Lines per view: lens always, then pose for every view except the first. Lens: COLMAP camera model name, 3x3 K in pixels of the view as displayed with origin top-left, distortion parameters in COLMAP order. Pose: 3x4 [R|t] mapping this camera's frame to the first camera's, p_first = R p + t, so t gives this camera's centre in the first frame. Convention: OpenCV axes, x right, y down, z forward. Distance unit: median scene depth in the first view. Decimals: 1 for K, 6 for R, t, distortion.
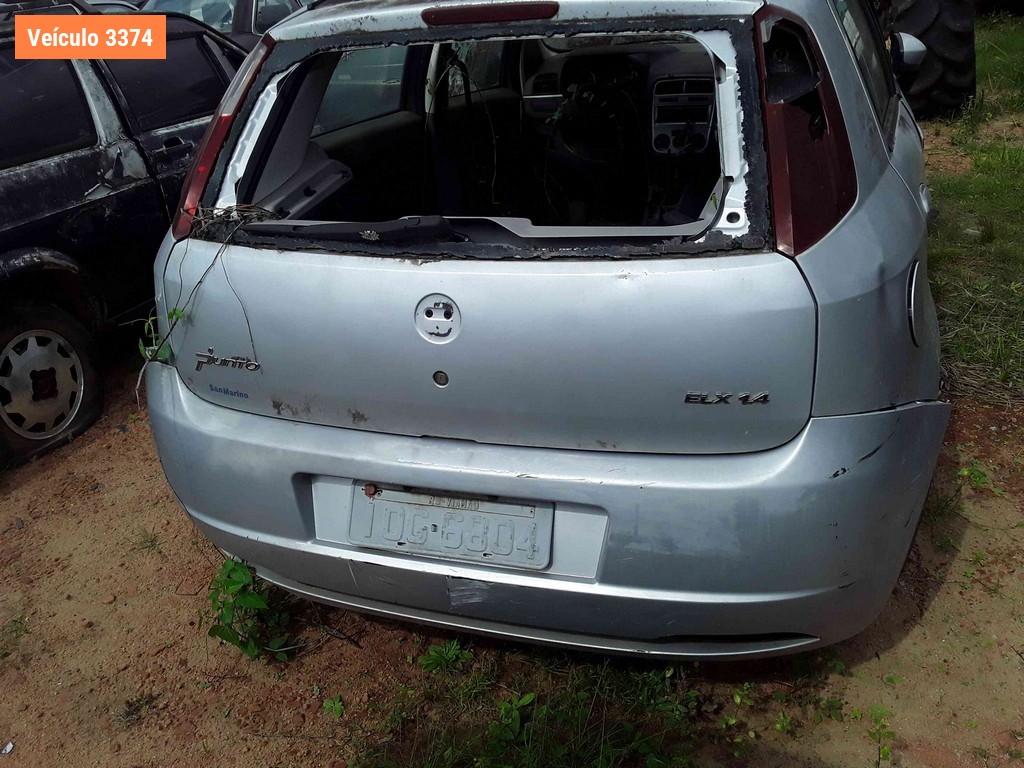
lens RADIAL K [[946.5, 0, 525.1], [0, 946.5, 376.8], [0, 0, 1]] dist [0.125167, -0.267737]
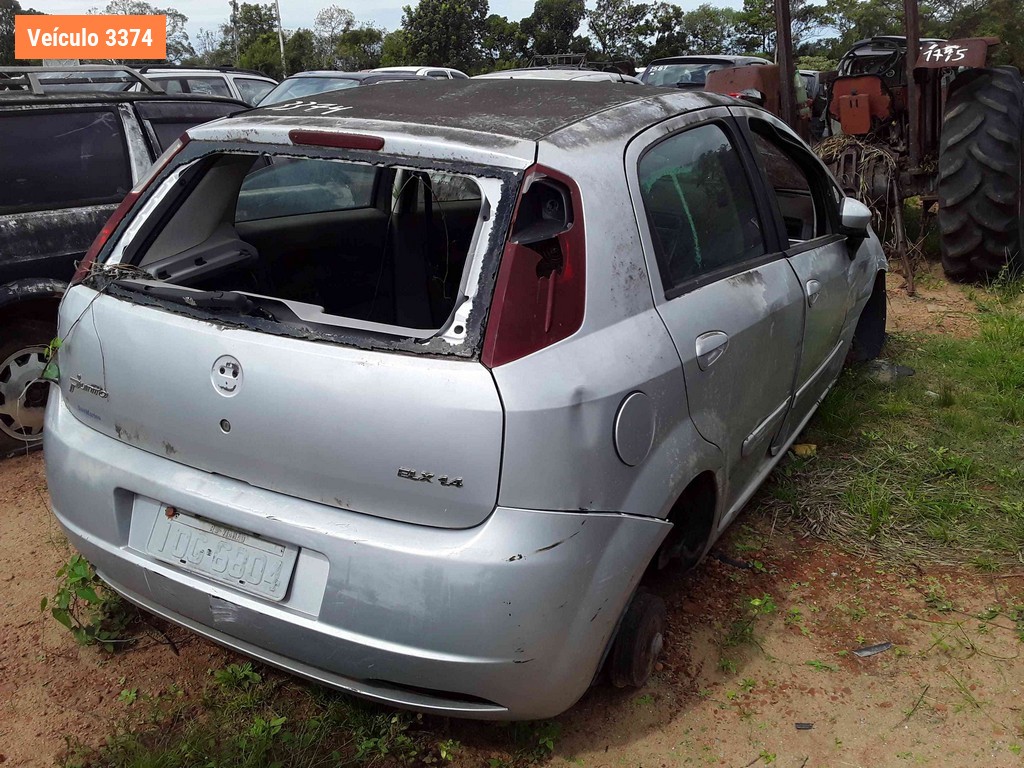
lens RADIAL K [[936.5, 0, 512.0], [0, 936.5, 384.0], [0, 0, 1]] dist [0.104427, -0.206901]
pose [[0.979080, 0.154513, -0.132394, 0.383577], [-0.166053, 0.982784, -0.081012, -0.012569], [0.117597, 0.101301, 0.987881, -0.130852]]
